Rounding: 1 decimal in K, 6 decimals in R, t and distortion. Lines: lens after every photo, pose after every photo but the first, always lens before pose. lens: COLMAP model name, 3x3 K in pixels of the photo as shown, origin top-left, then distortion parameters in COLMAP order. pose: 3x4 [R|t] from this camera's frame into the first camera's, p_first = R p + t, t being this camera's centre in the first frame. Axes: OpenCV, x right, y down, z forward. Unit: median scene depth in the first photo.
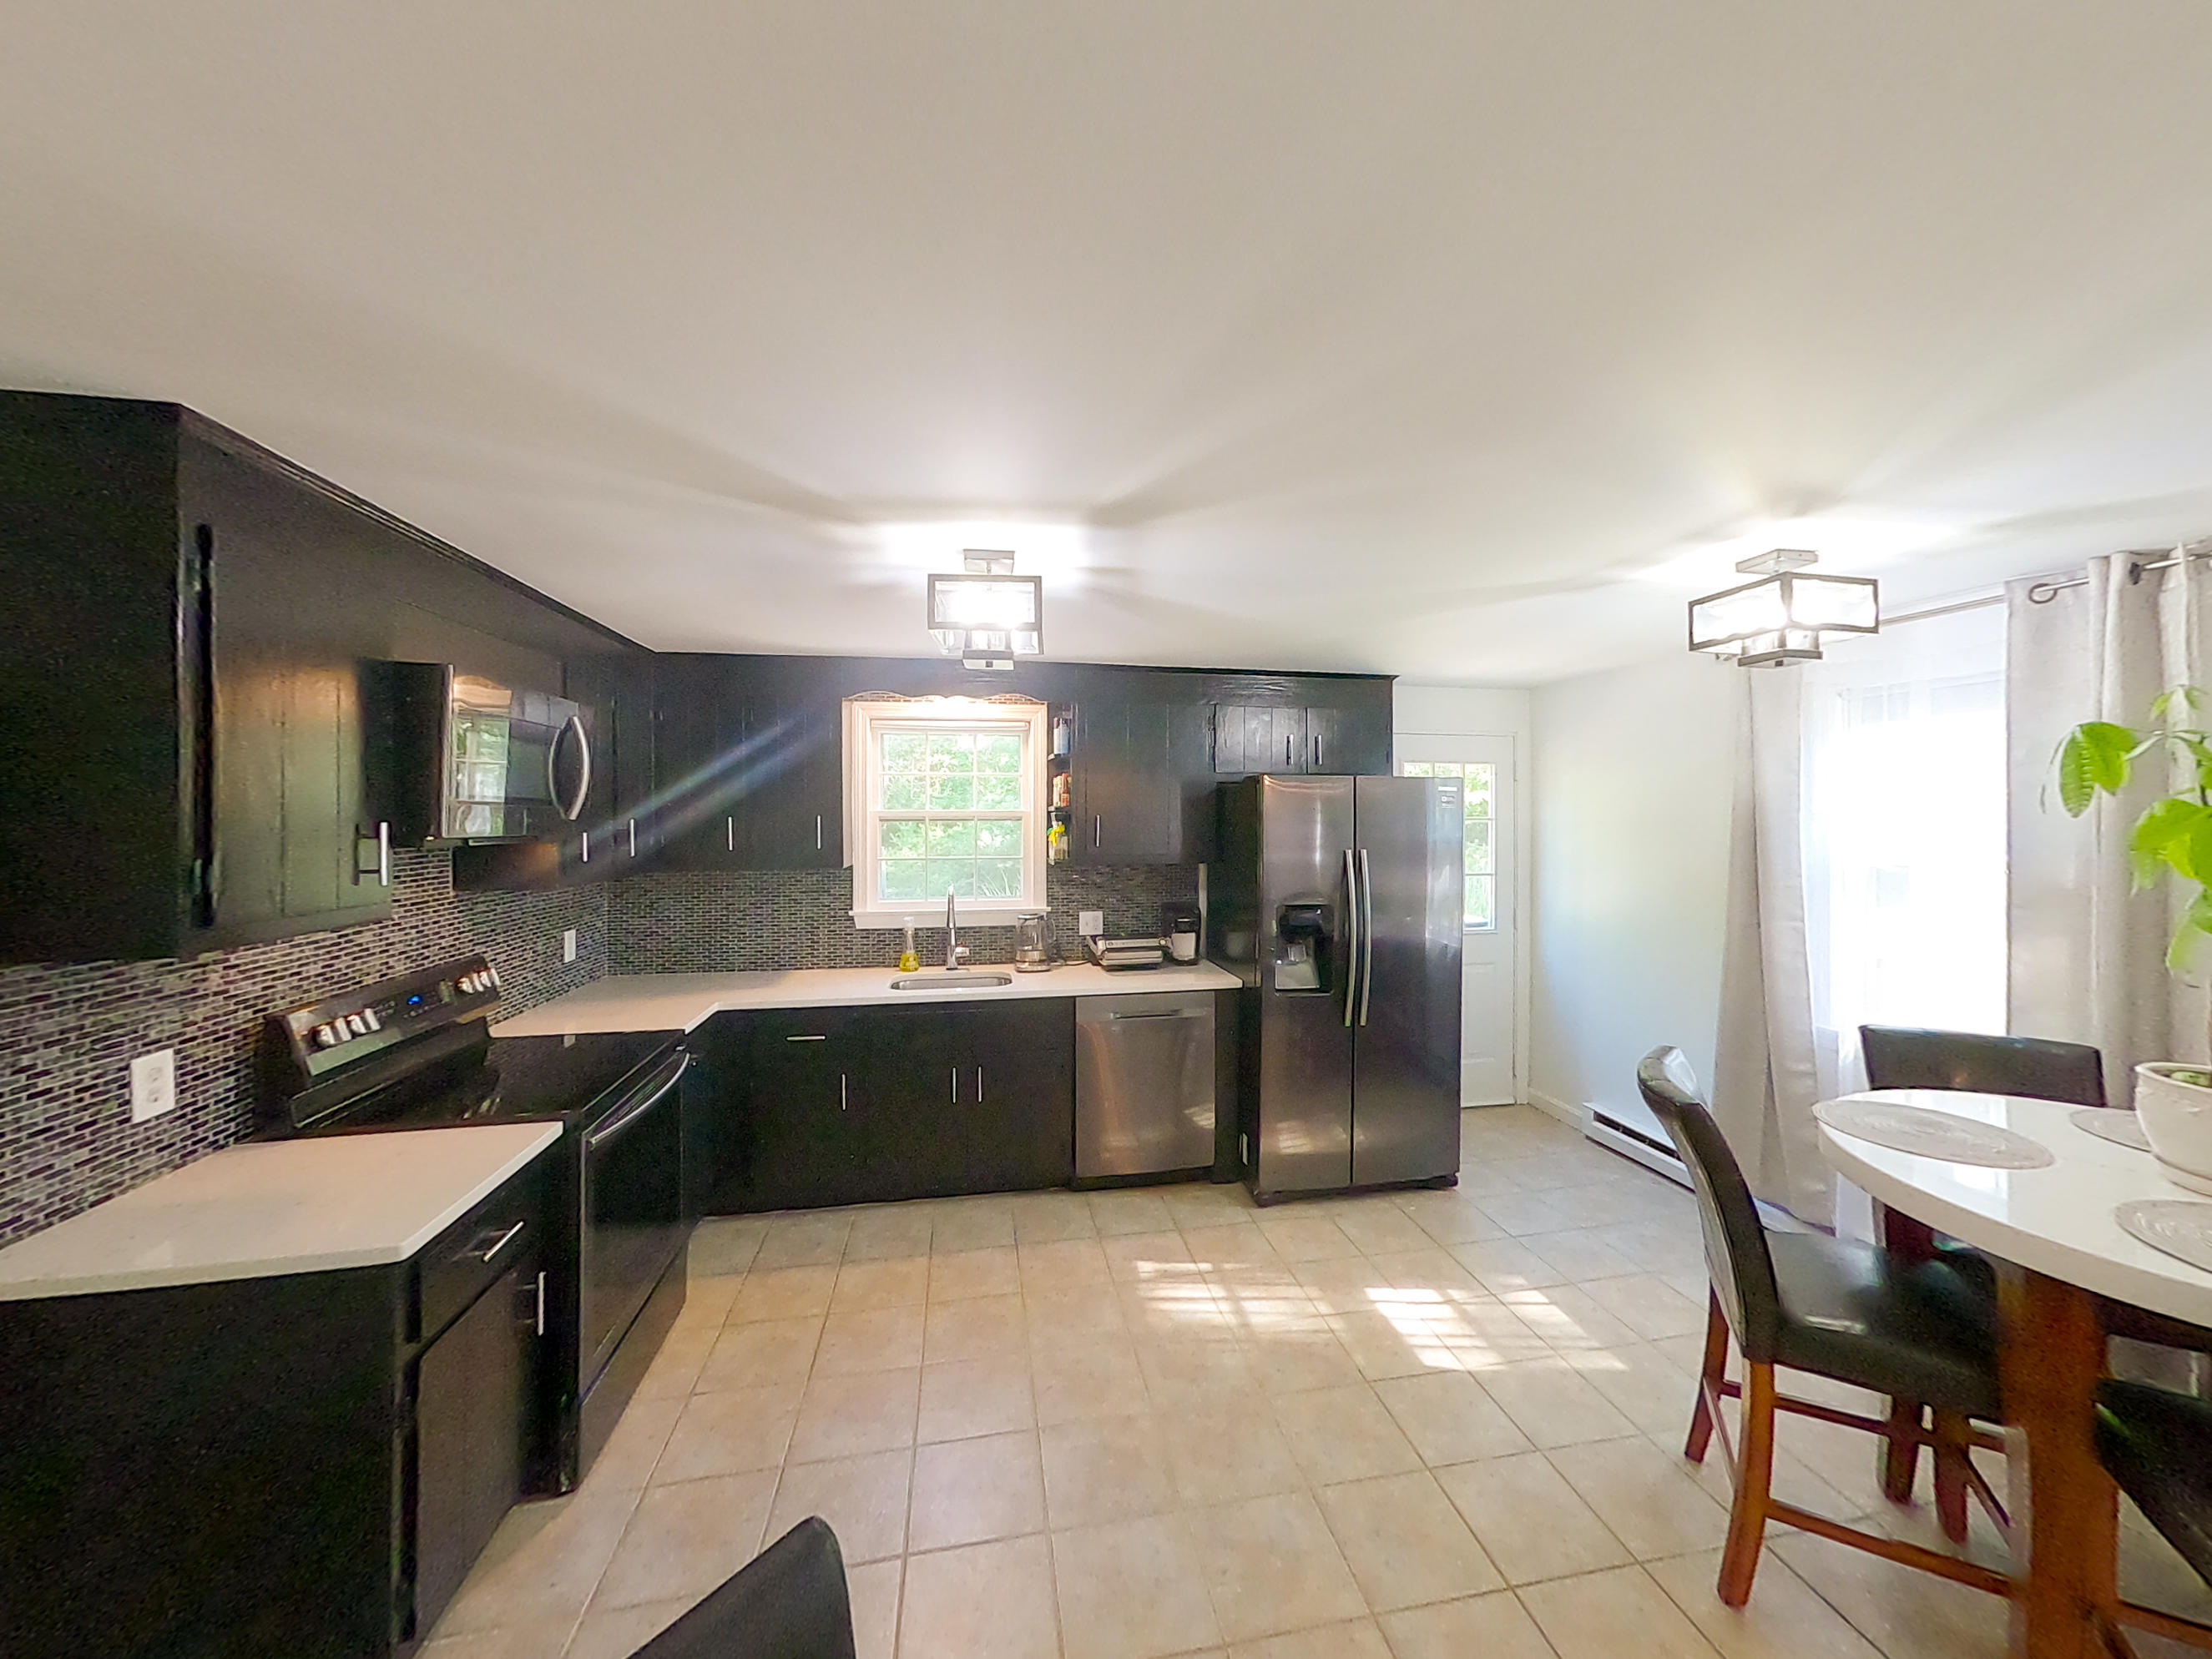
lens RADIAL K [[824.4, 0, 1127.1], [0, 824.4, 817.0], [0, 0, 1]] dist [-0.009731, 0.004308]
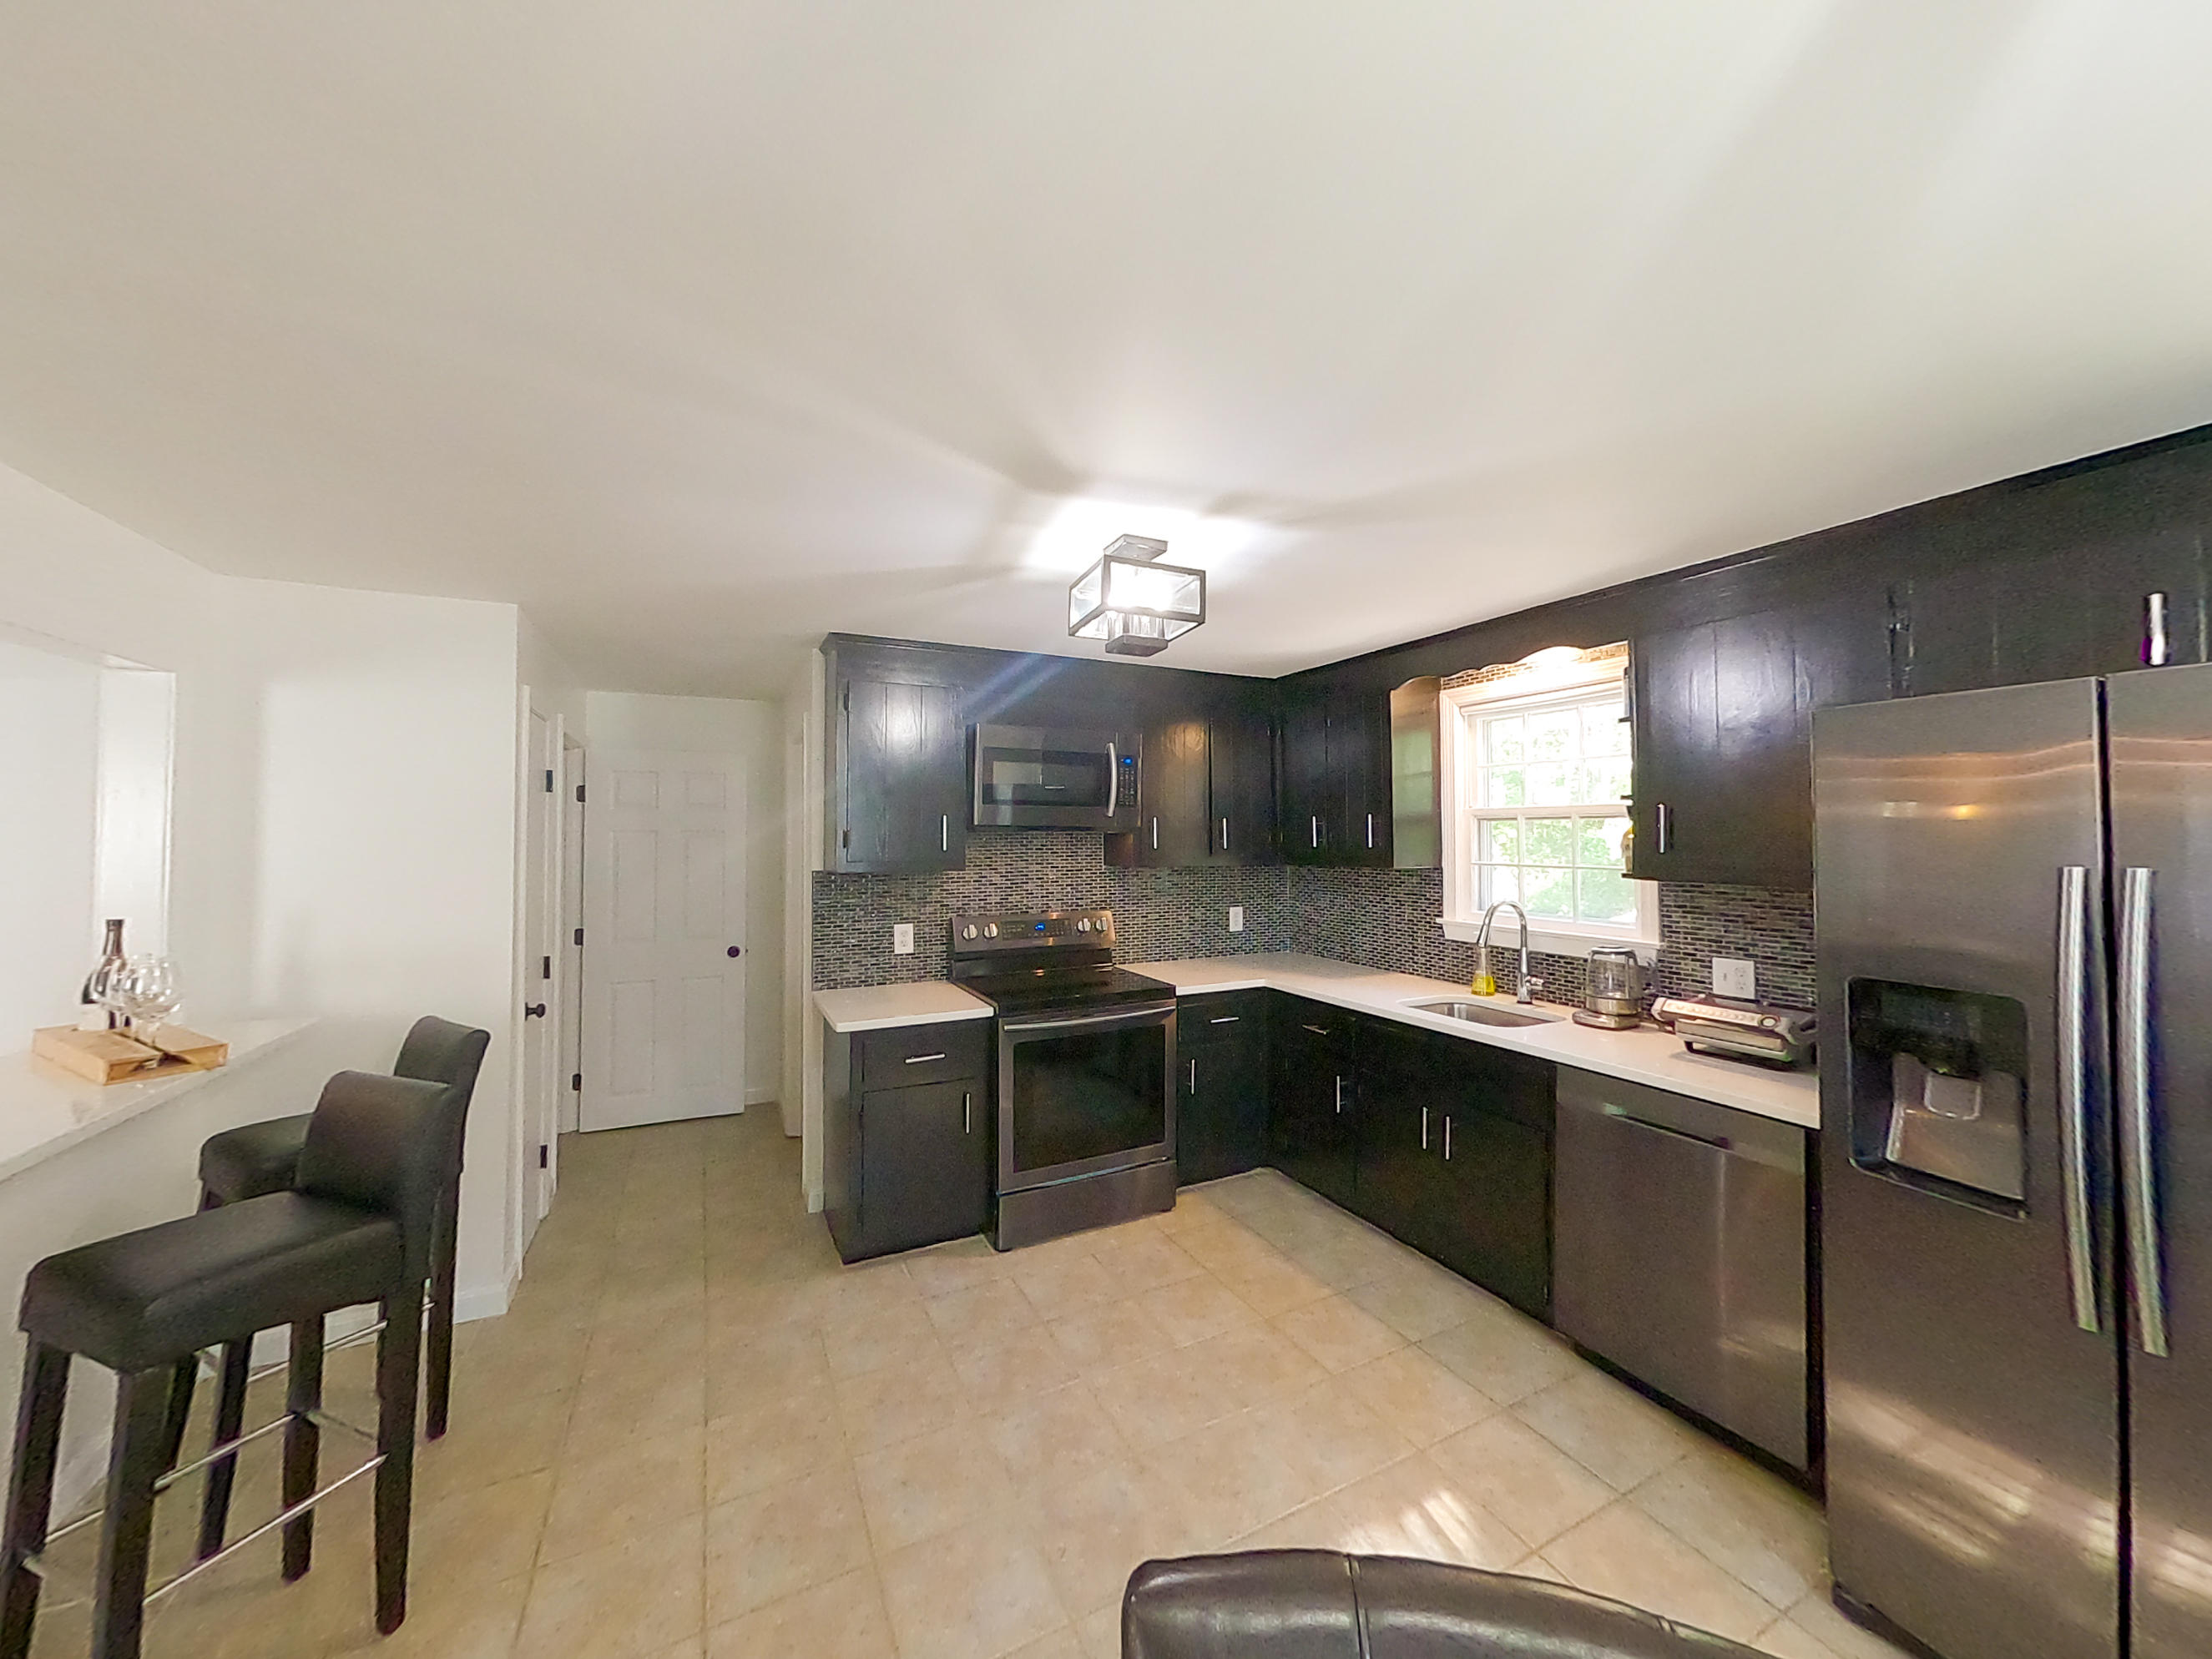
lens RADIAL K [[824.4, 0, 1120.8], [0, 824.4, 813.3], [0, 0, 1]] dist [-0.009731, 0.004308]
pose [[0.278138, -0.025010, -0.960215, 0.519276], [-0.002413, 0.999640, -0.026736, 0.026465], [0.960538, 0.009753, 0.277977, 0.464142]]
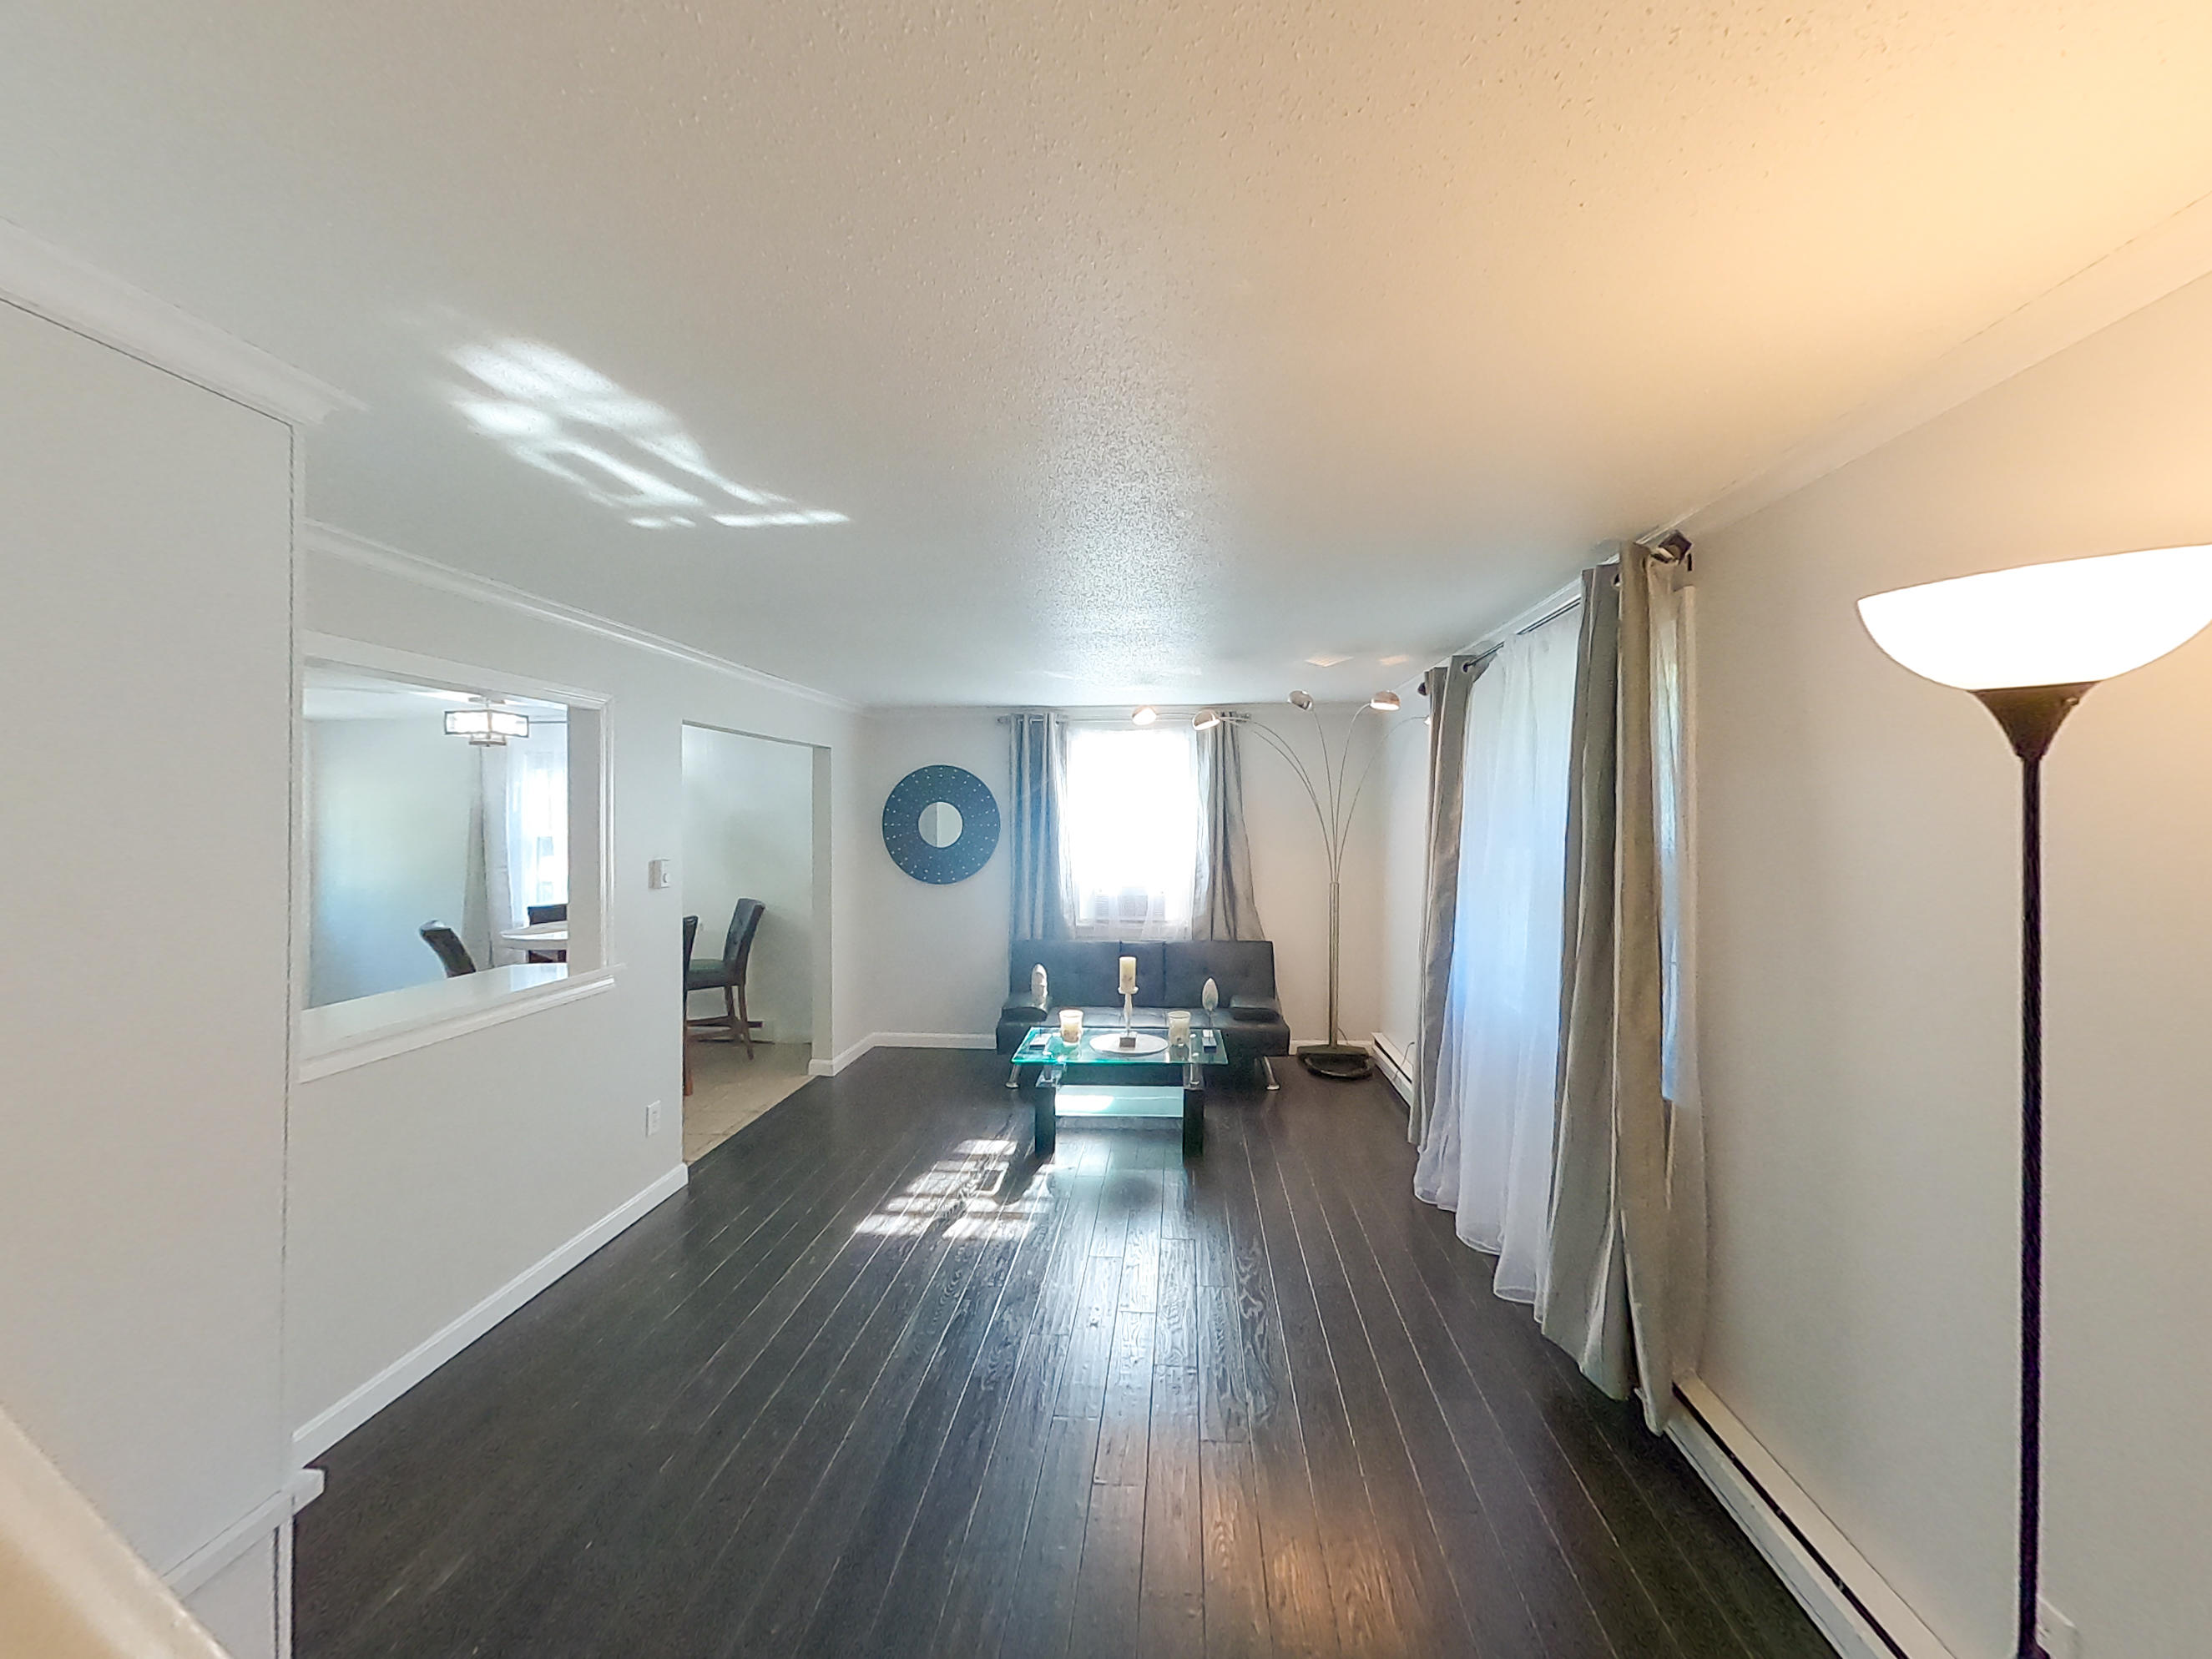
lens RADIAL K [[824.4, 0, 1116.2], [0, 824.4, 811.8], [0, 0, 1]] dist [-0.009731, 0.004308]
pose [[0.269413, -0.002149, 0.963022, -0.575377], [0.018066, 0.999833, -0.002823, 0.021042], [-0.962855, 0.018158, 0.269407, -0.797232]]
